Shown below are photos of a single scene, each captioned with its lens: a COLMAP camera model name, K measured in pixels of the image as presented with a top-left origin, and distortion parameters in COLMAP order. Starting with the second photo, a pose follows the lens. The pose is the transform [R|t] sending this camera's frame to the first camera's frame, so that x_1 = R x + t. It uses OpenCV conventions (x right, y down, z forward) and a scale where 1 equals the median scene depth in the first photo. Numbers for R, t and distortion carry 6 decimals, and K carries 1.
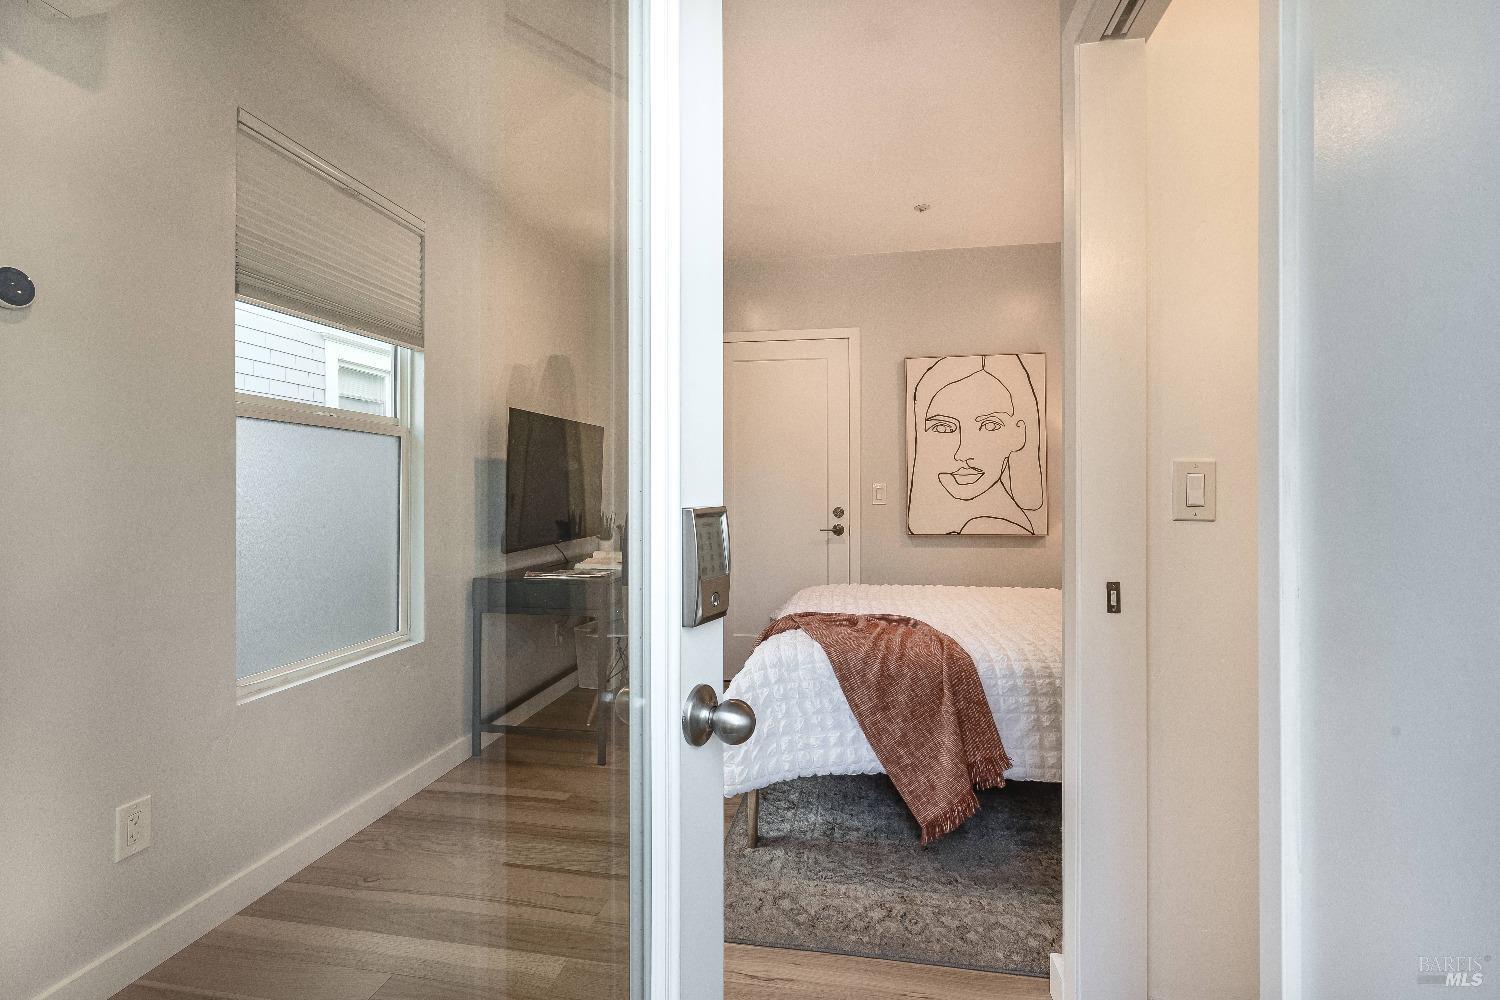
lens RADIAL K [[714.0, 0, 743.6], [0, 714.0, 486.2], [0, 0, 1]] dist [-0.000046, 0.000489]
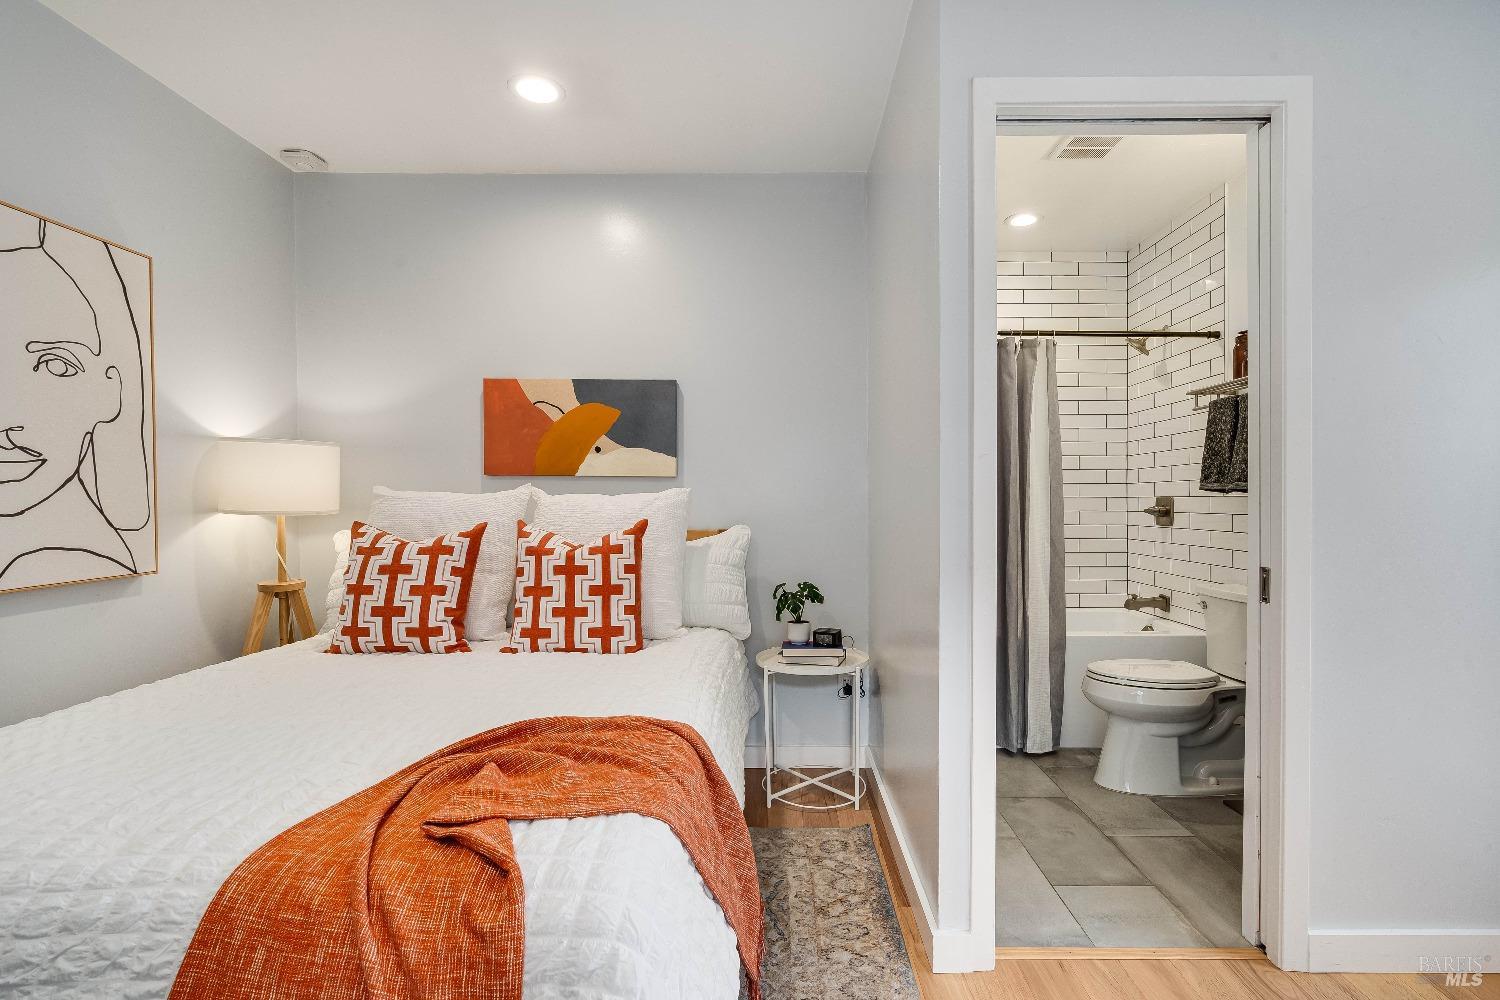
lens RADIAL K [[691.8, 0, 773.4], [0, 691.8, 505.2], [0, 0, 1]] dist [-0.002027, 0.001621]
pose [[-0.171463, -0.014567, 0.985083, -0.299481], [-0.005686, 0.999889, 0.013797, 0.004511], [-0.985174, -0.003235, -0.171527, 0.802340]]
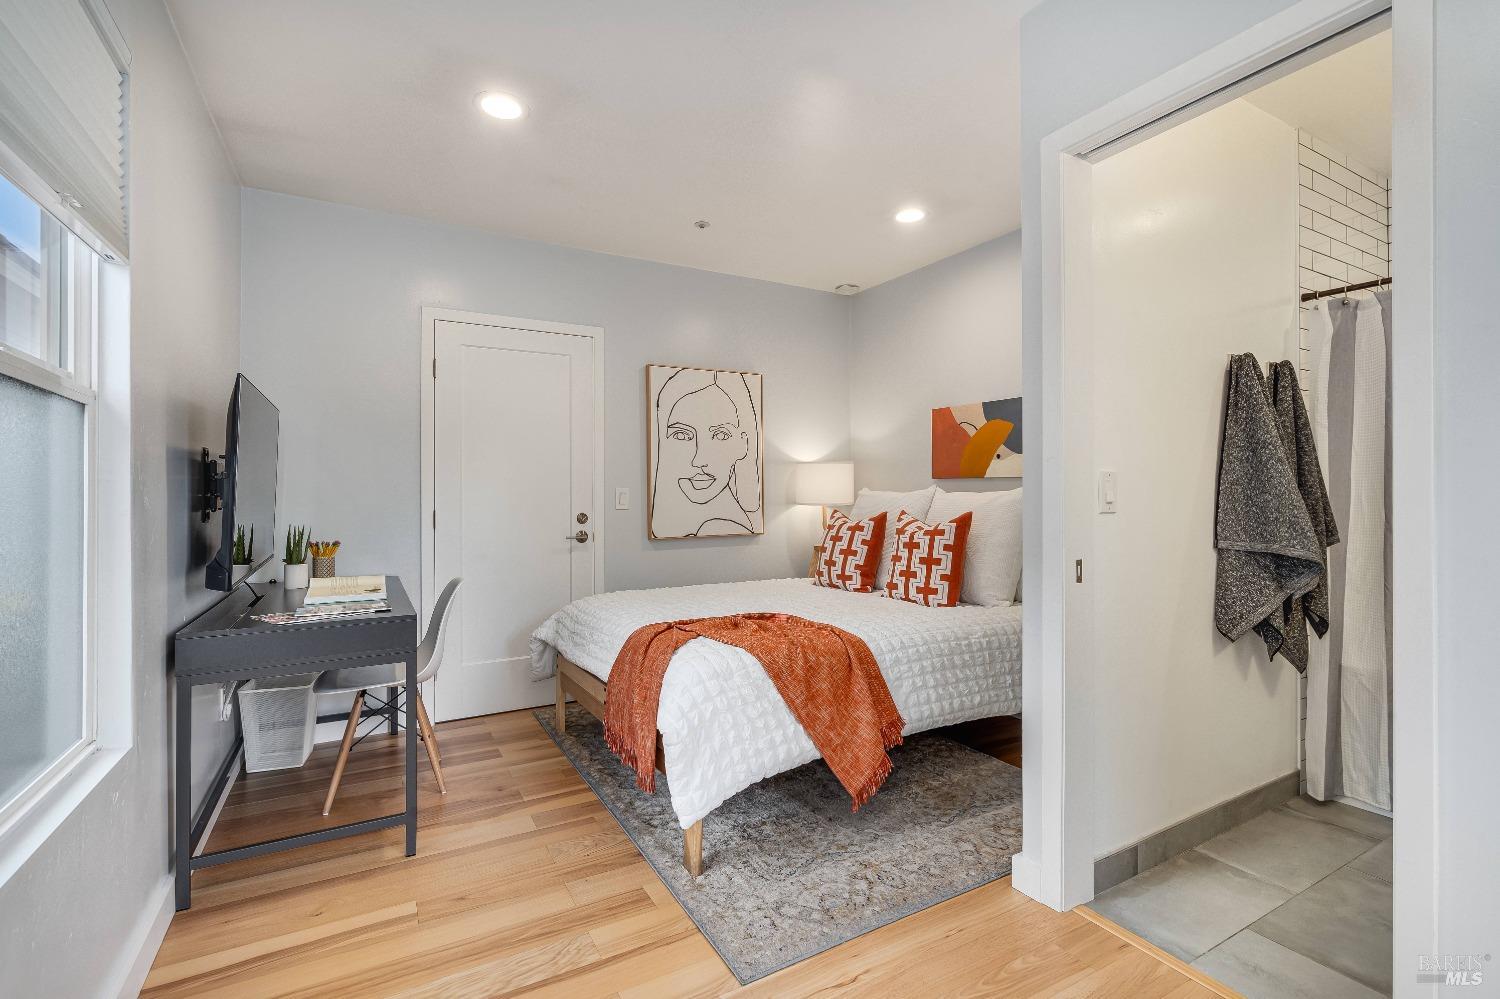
lens RADIAL K [[691.8, 0, 761.0], [0, 691.8, 496.0], [0, 0, 1]] dist [-0.002027, 0.001621]
pose [[0.763422, -0.005434, 0.645877, -0.402204], [0.002242, 0.999981, 0.005764, 0.002629], [-0.645896, -0.002952, 0.763420, 0.201510]]
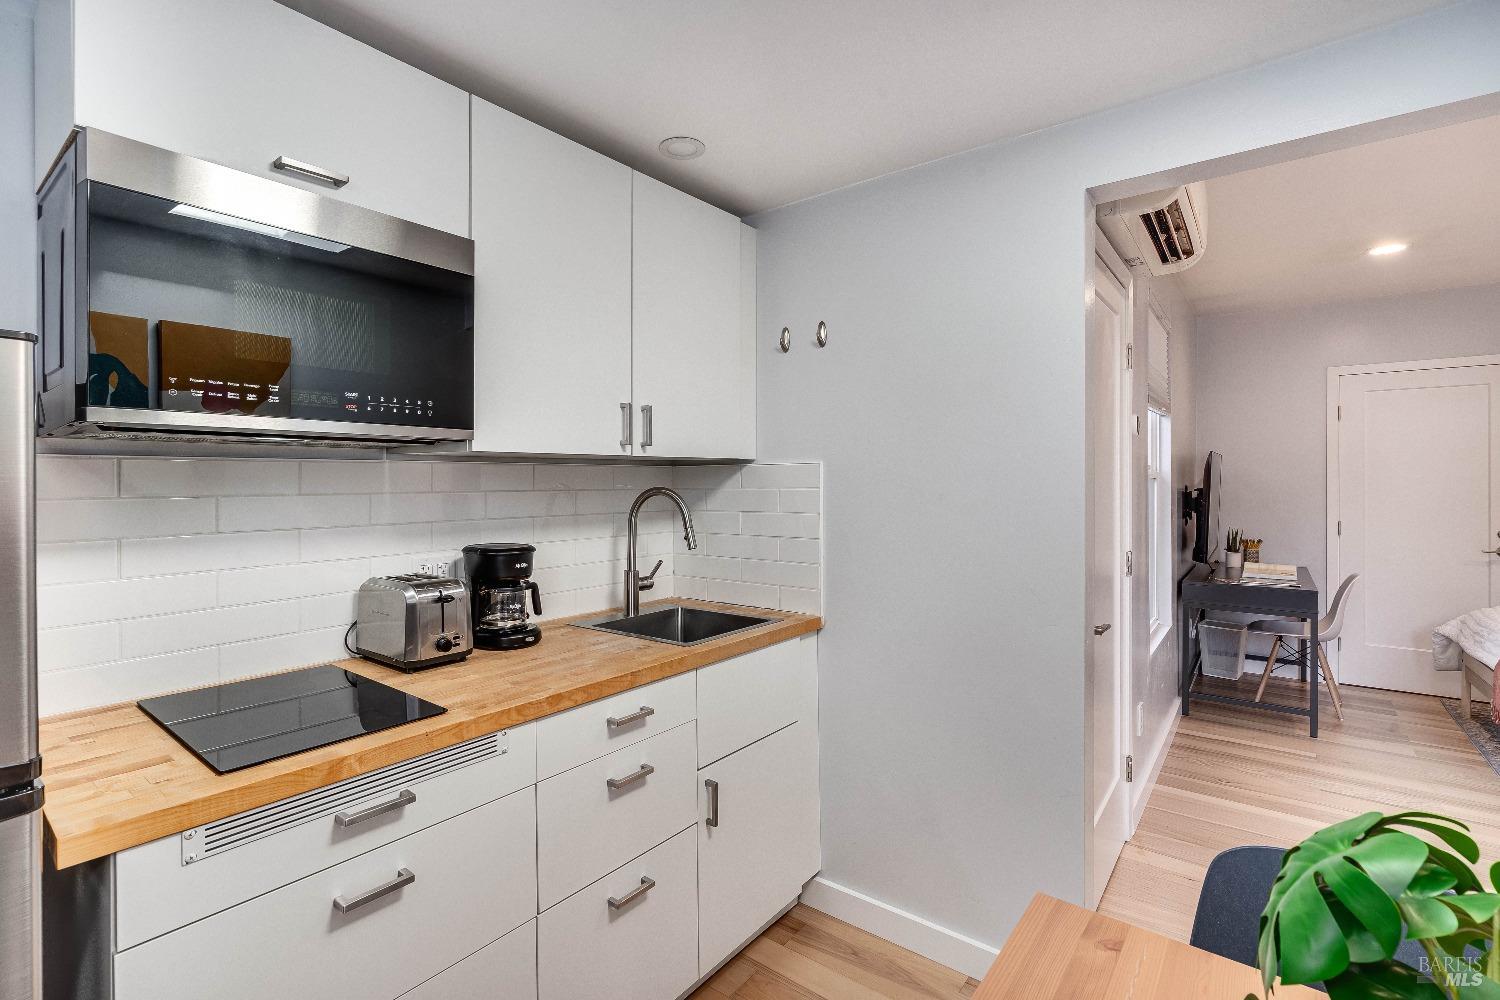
lens RADIAL K [[691.8, 0, 732.3], [0, 691.8, 478.4], [0, 0, 1]] dist [-0.002027, 0.001621]
pose [[0.885846, -0.002914, -0.463970, -0.556627], [0.001541, 0.999993, -0.003338, -0.063130], [0.463977, 0.002242, 0.885844, -0.566494]]
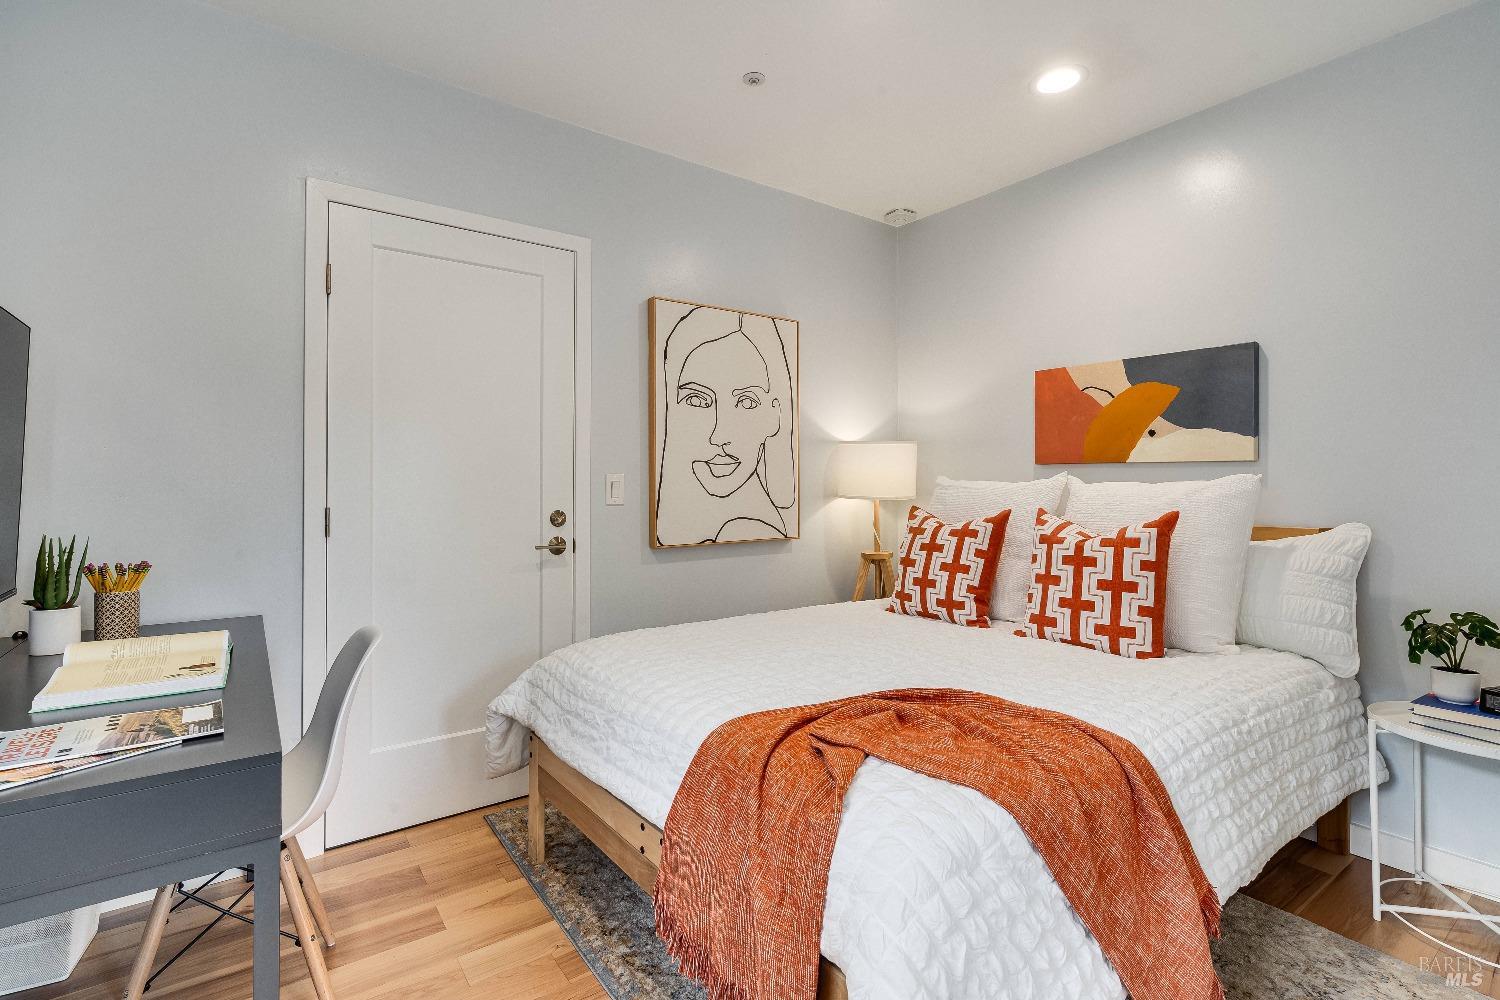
lens RADIAL K [[691.8, 0, 750.6], [0, 691.8, 487.9], [0, 0, 1]] dist [-0.002027, 0.001621]
pose [[0.690332, -0.002989, 0.723486, -0.283614], [-0.002840, 0.999973, 0.006841, 0.006165], [-0.723487, -0.006777, 0.690305, 0.635397]]
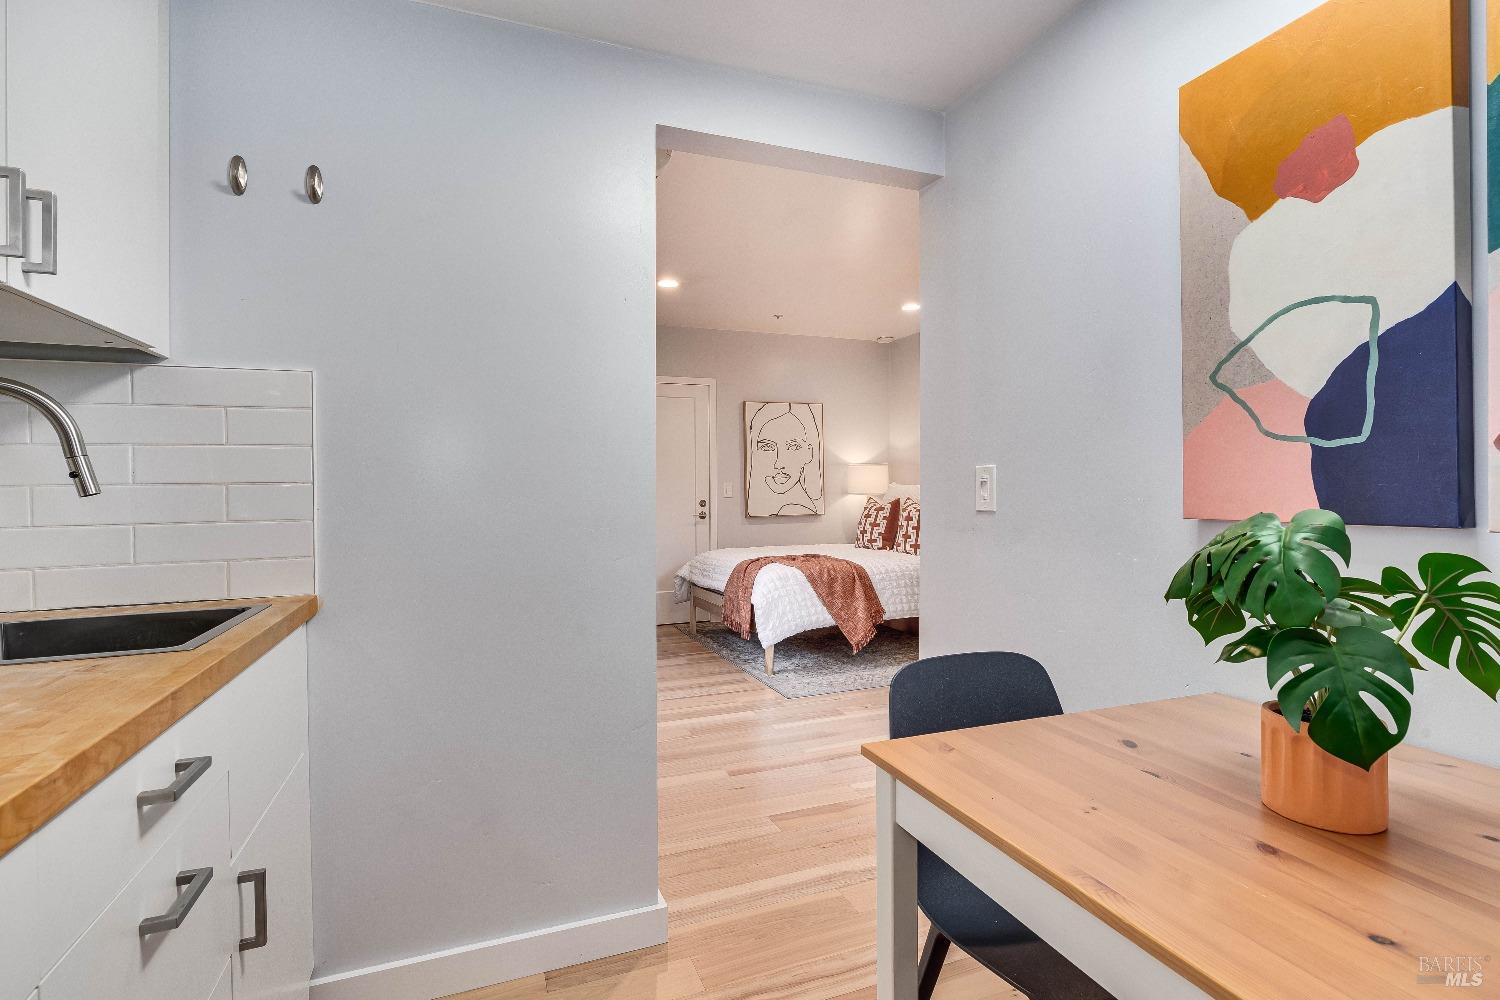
lens RADIAL K [[738.6, 0, 761.7], [0, 738.6, 491.8], [0, 0, 1]] dist [0.005737, 0.001016]
pose [[0.844410, -0.010585, 0.535593, -0.829674], [0.007936, 0.999942, 0.007250, 0.003950], [-0.535639, -0.001871, 0.844445, -0.500638]]
